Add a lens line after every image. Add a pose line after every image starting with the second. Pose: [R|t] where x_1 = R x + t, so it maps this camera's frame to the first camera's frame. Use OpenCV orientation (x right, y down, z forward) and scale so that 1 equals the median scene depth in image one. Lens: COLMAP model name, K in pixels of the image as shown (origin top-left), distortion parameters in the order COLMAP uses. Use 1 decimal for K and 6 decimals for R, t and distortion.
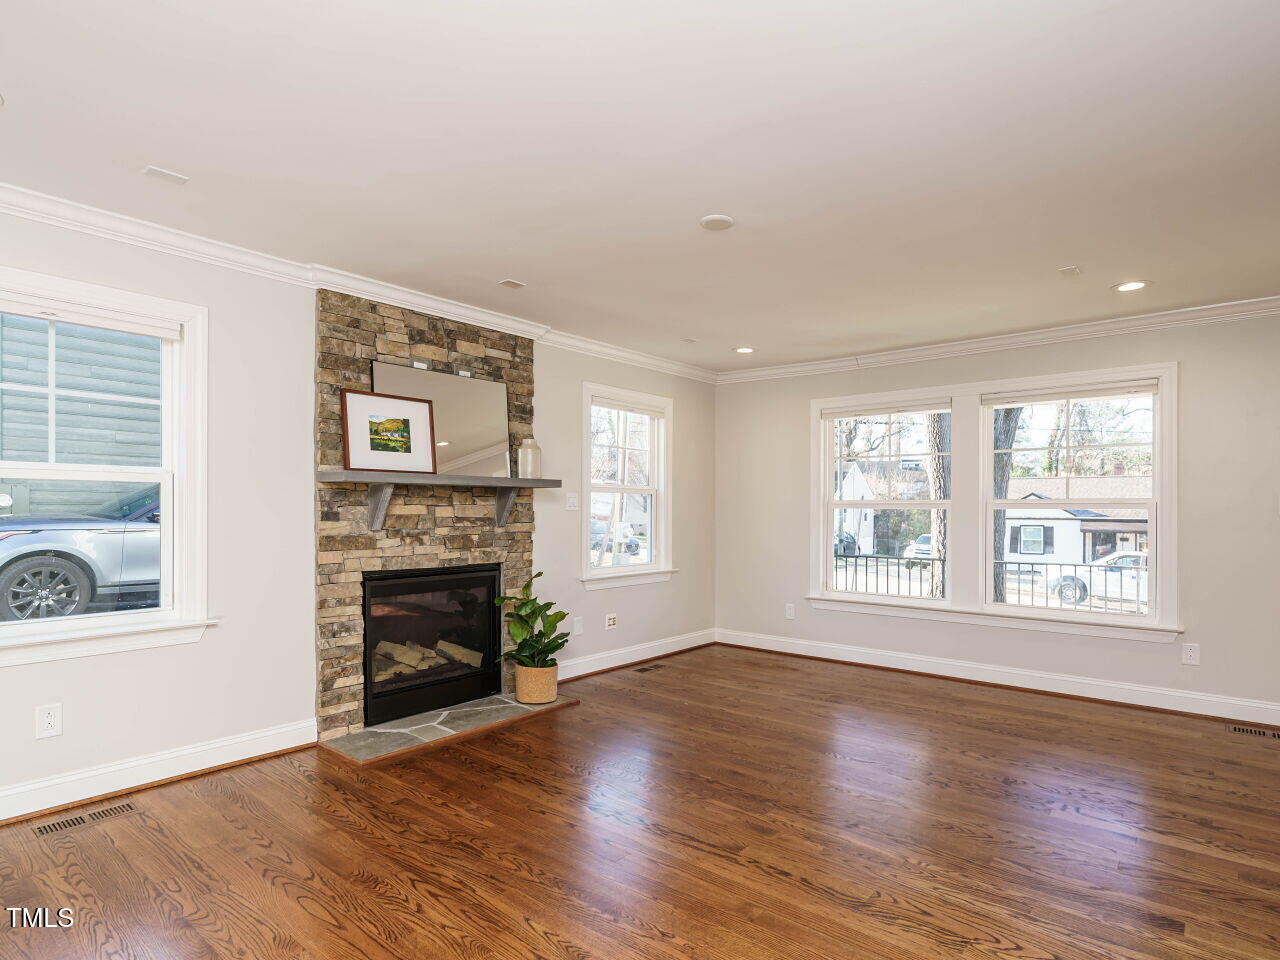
lens RADIAL K [[701.0, 0, 637.3], [0, 701.0, 512.2], [0, 0, 1]] dist [-0.005566, 0.000562]
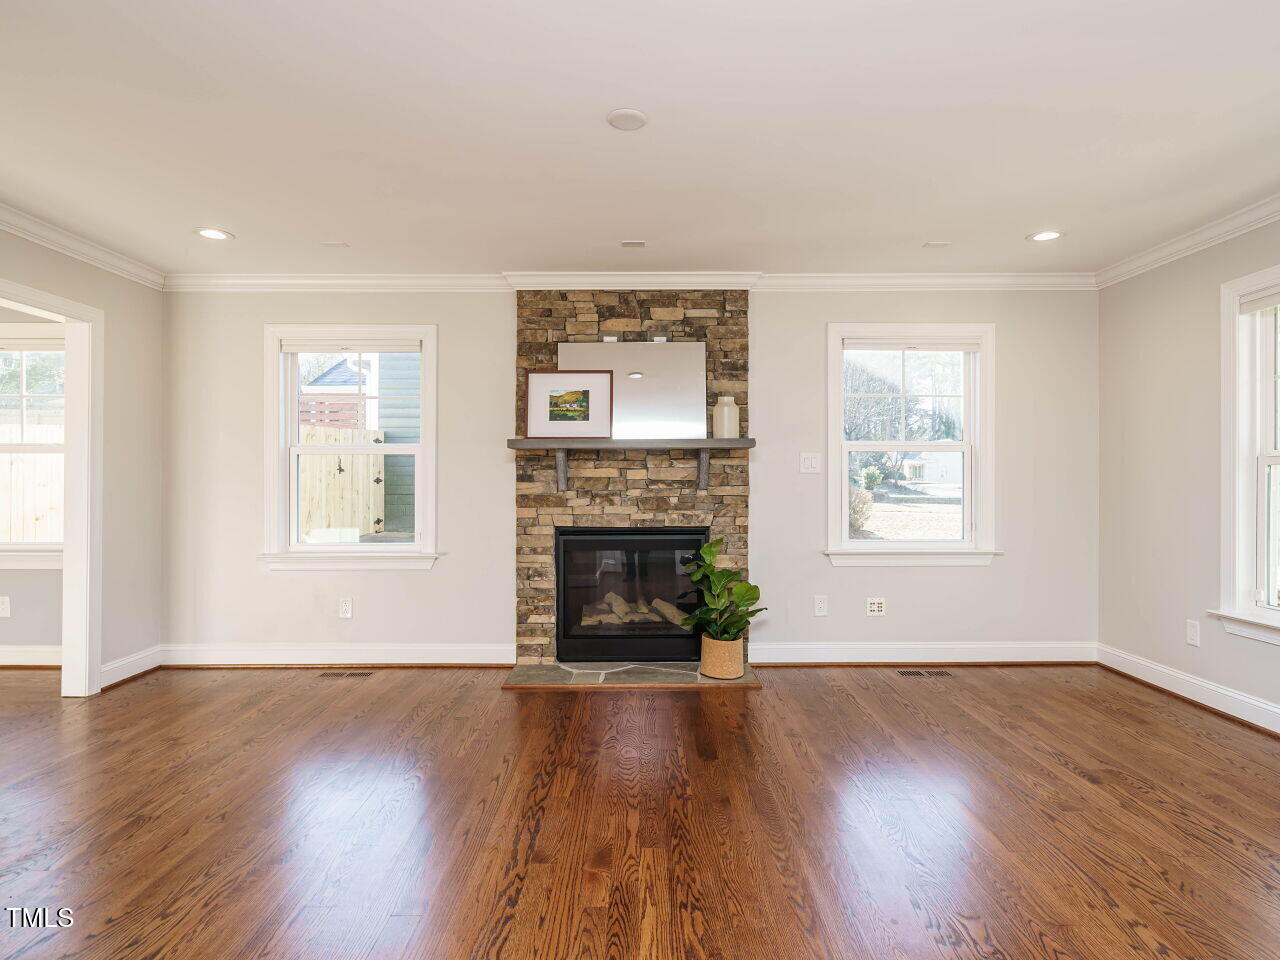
lens RADIAL K [[698.9, 0, 646.3], [0, 698.9, 482.5], [0, 0, 1]] dist [-0.004746, 0.000700]
pose [[0.651917, -0.003274, -0.758283, 0.545650], [0.000376, 0.999992, -0.003994, 0.016340], [0.758290, 0.002319, 0.651913, 0.341538]]
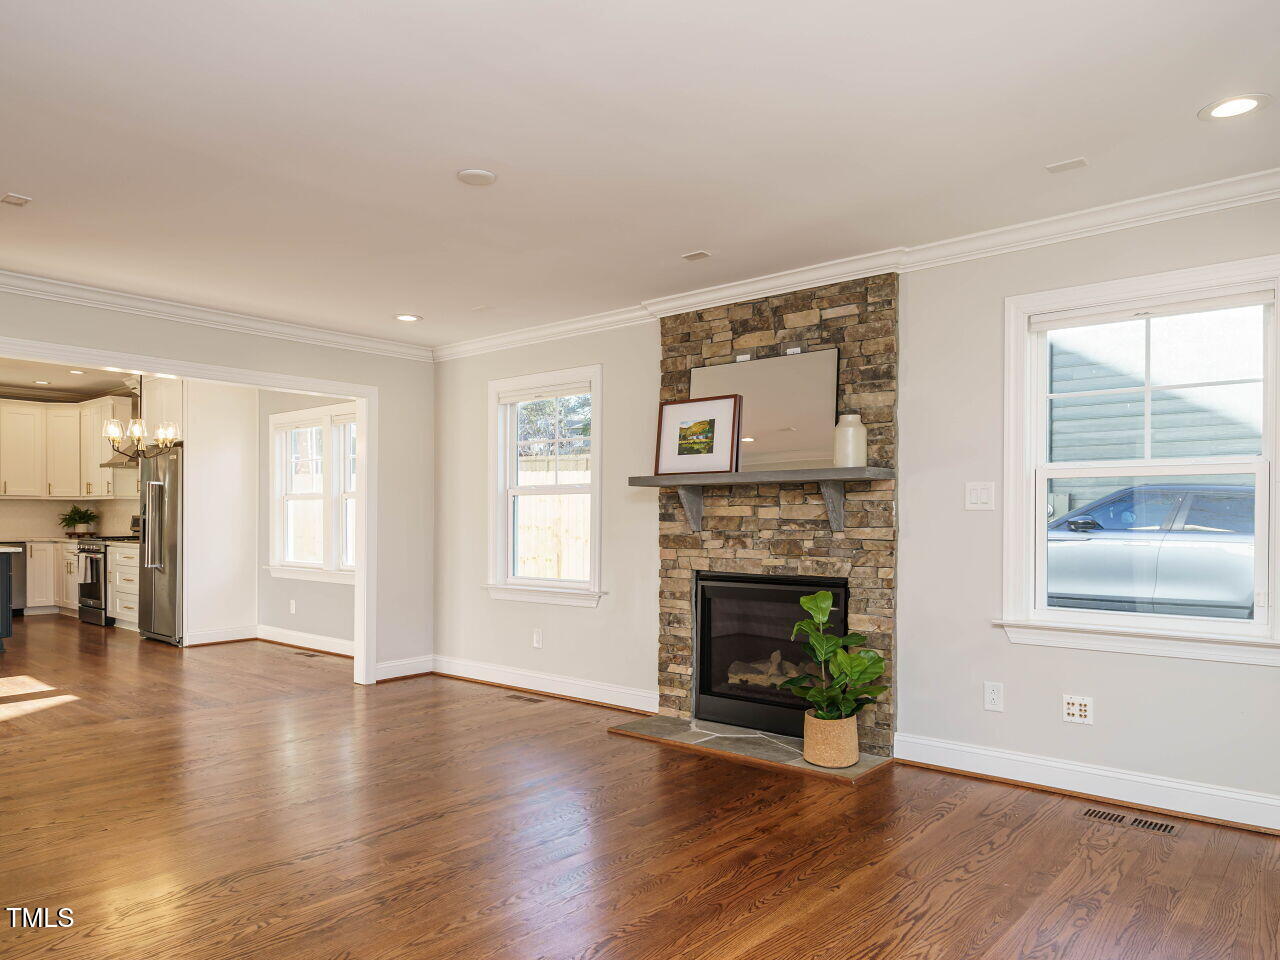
lens RADIAL K [[867.9, 0, 637.9], [0, 867.9, 524.0], [0, 0, 1]] dist [-0.002369, 0.000907]
pose [[-0.005862, 0.001478, -0.999982, 0.863524], [-0.005481, 0.999984, 0.001510, 0.013321], [0.999968, 0.005490, -0.005853, 0.869992]]
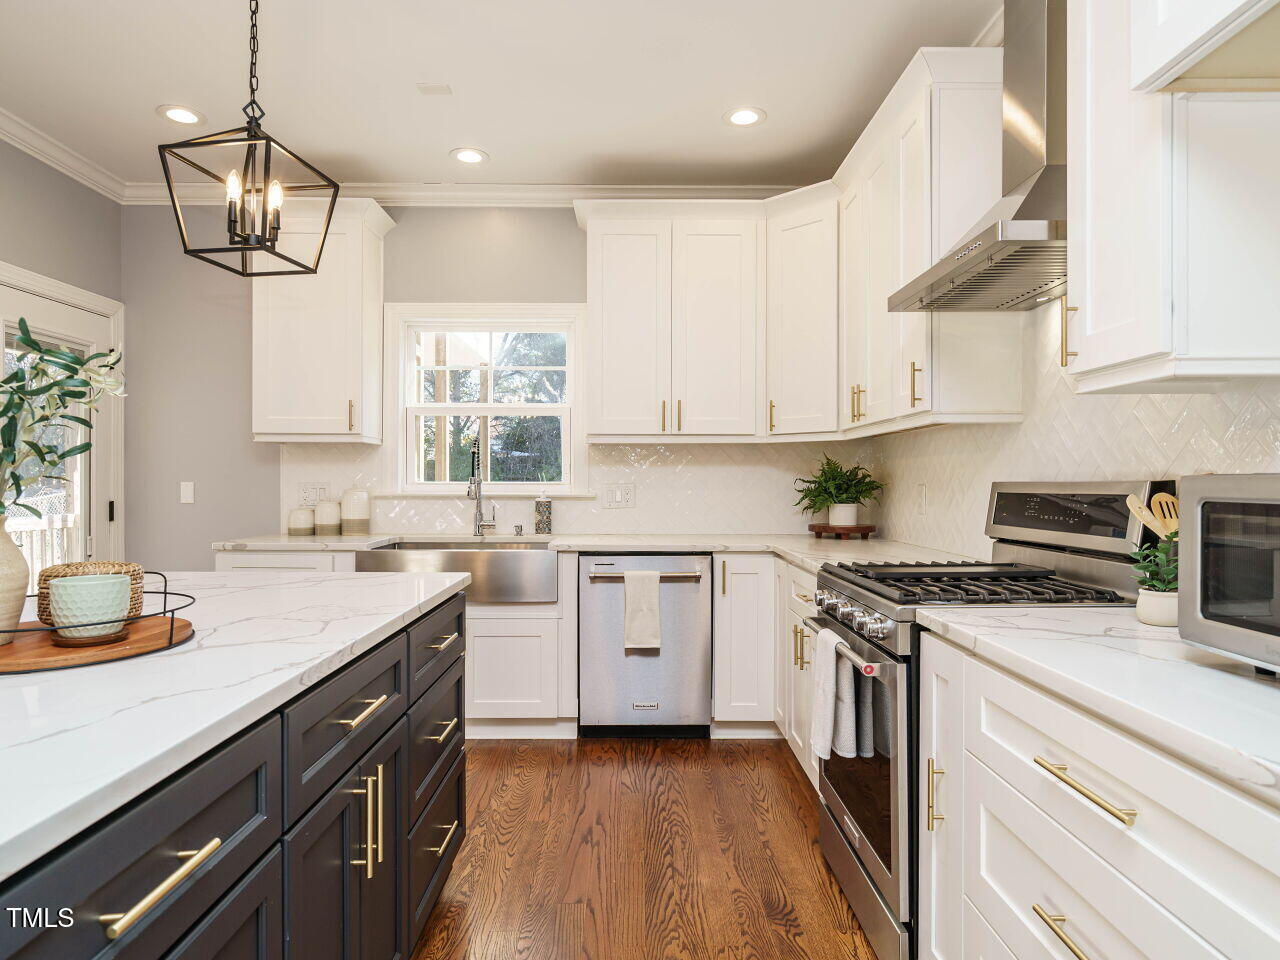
lens RADIAL K [[773.9, 0, 634.0], [0, 773.9, 487.4], [0, 0, 1]] dist [0.002102, 0.000242]
pose [[-0.762881, -0.000318, -0.646539, -1.035910], [-0.004140, 0.999982, 0.004394, 0.003367], [0.646526, 0.006029, -0.762868, -0.331523]]
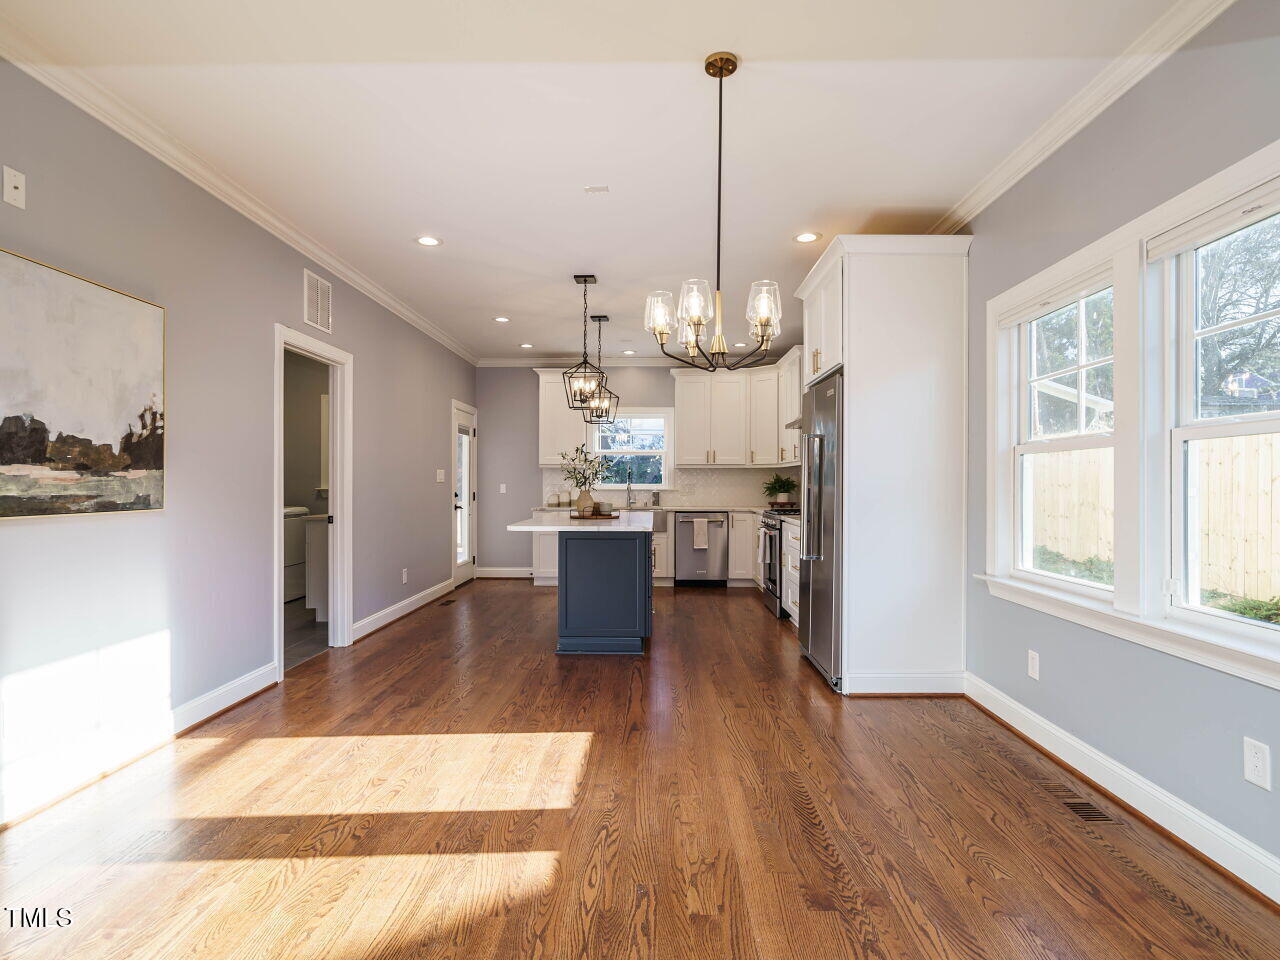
lens RADIAL K [[665.1, 0, 640.0], [0, 665.1, 480.0], [0, 0, 1]] dist [-0.002706, -0.000531]
pose [[-0.777927, -0.007836, -0.628306, -0.278011], [-0.003610, 0.999961, -0.008000, 0.005633], [0.628345, -0.003955, -0.777925, 0.380664]]
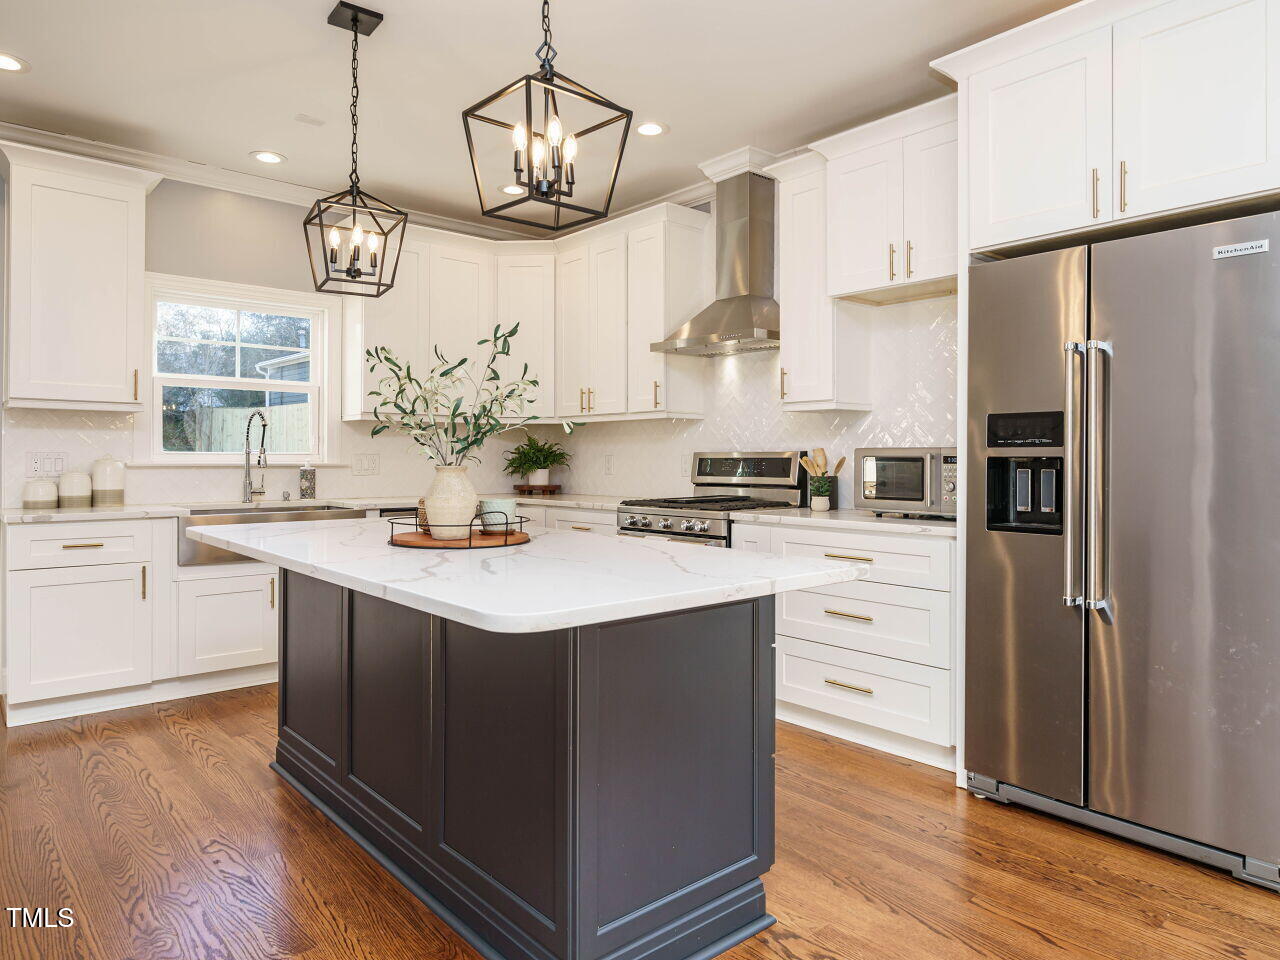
lens RADIAL K [[827.2, 0, 637.1], [0, 827.2, 460.0], [0, 0, 1]] dist [-0.002709, 0.000515]
pose [[-0.152545, -0.003173, -0.988291, -0.484375], [-0.002155, 0.999994, -0.002878, 0.014927], [0.988294, 0.001691, -0.152551, -0.519199]]
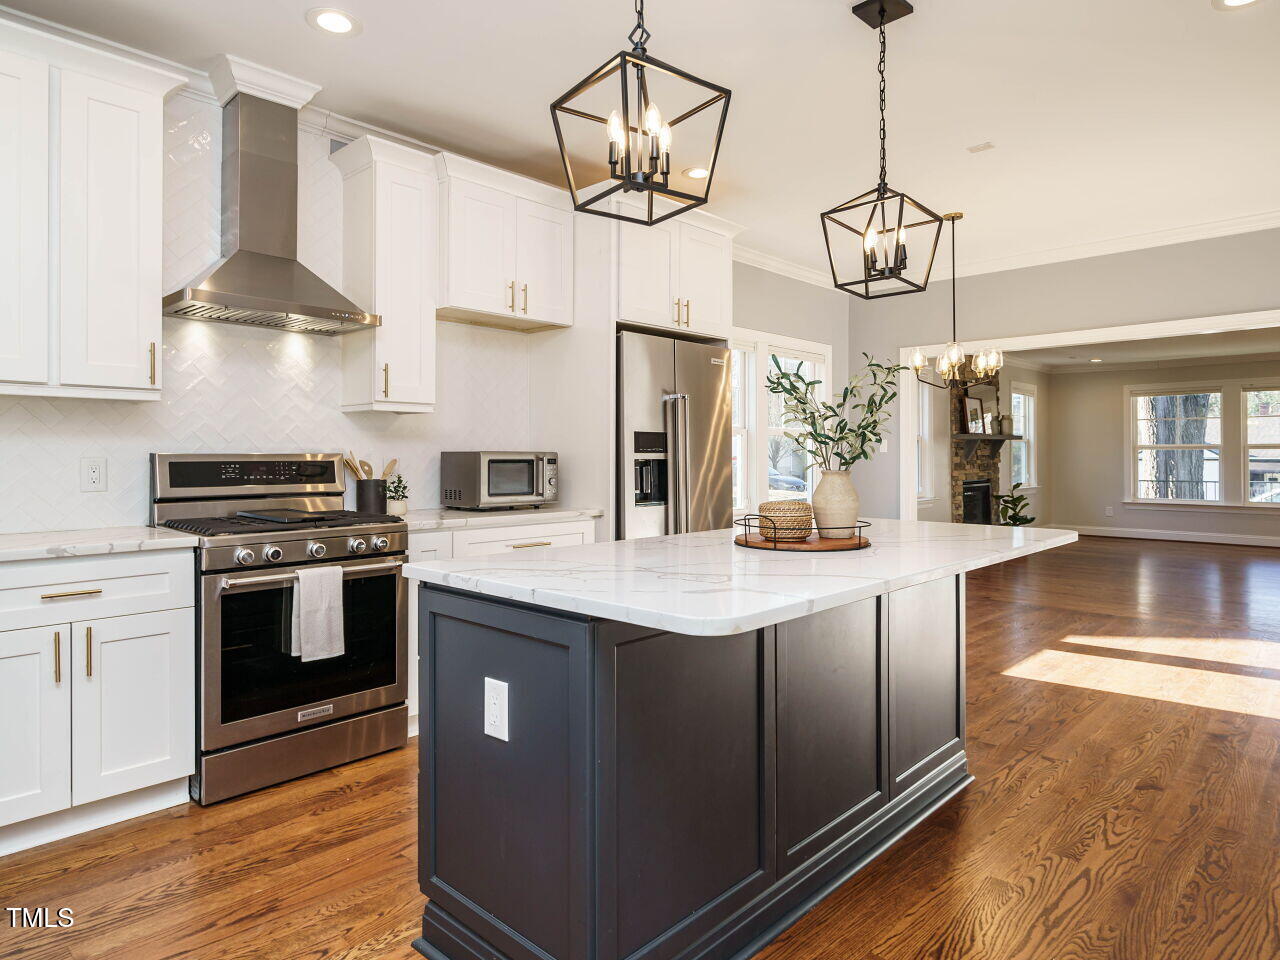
lens RADIAL K [[777.7, 0, 658.6], [0, 777.7, 452.5], [0, 0, 1]] dist [0.006533, 0.001715]
pose [[0.999045, -0.006273, -0.043245, -1.144365], [0.006045, 0.999967, -0.005400, 0.006709], [0.043277, 0.005134, 0.999050, -1.336667]]
